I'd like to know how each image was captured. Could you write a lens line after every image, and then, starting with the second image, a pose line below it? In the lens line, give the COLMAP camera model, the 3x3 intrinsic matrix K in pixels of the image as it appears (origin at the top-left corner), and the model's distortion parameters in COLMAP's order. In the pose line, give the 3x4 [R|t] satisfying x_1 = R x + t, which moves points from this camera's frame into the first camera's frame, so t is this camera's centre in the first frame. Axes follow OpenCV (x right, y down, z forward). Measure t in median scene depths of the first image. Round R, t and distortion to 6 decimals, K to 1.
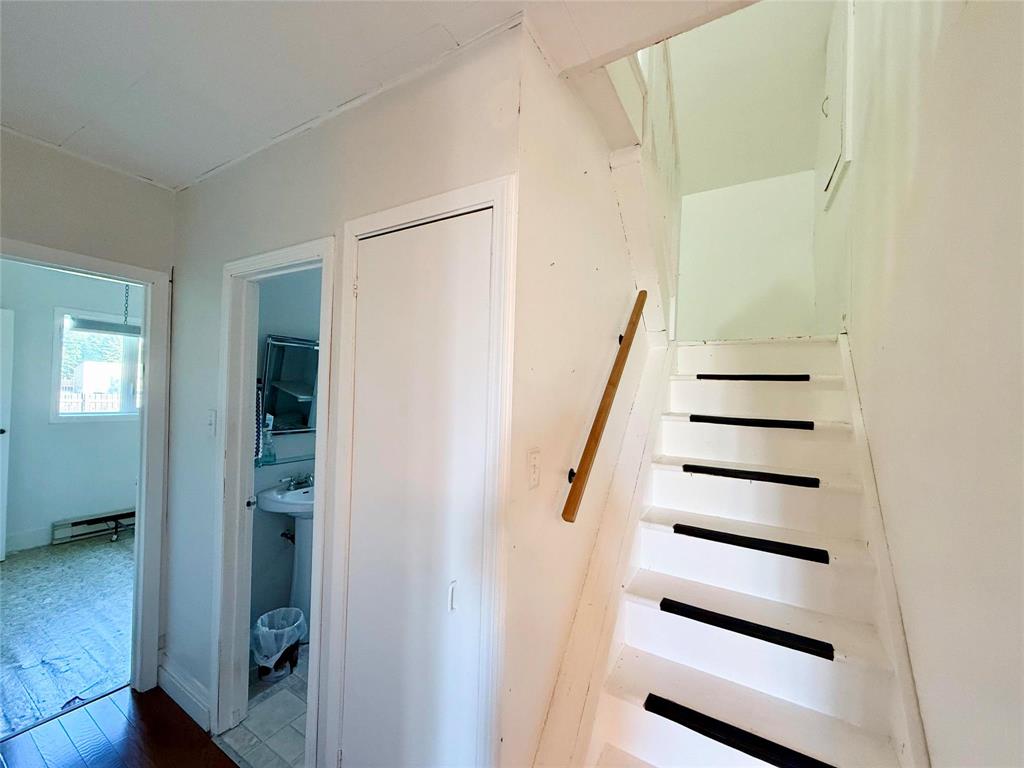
lens RADIAL K [[407.0, 0, 512.4], [0, 407.0, 382.8], [0, 0, 1]] dist [-0.003064, -0.000409]
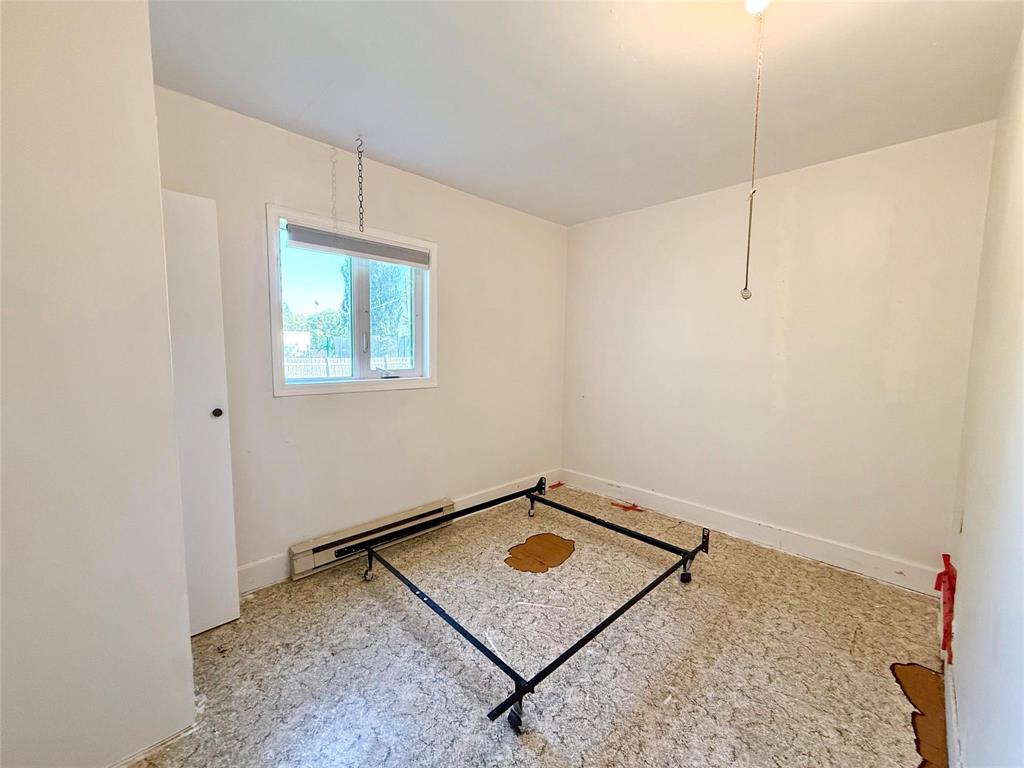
lens RADIAL K [[407.0, 0, 513.9], [0, 407.0, 384.7], [0, 0, 1]] dist [-0.003064, -0.000409]
pose [[0.966800, 0.000104, -0.255532, -0.510400], [0.023599, 0.995690, 0.089692, 0.029238], [0.254440, -0.092745, 0.962631, 0.401370]]
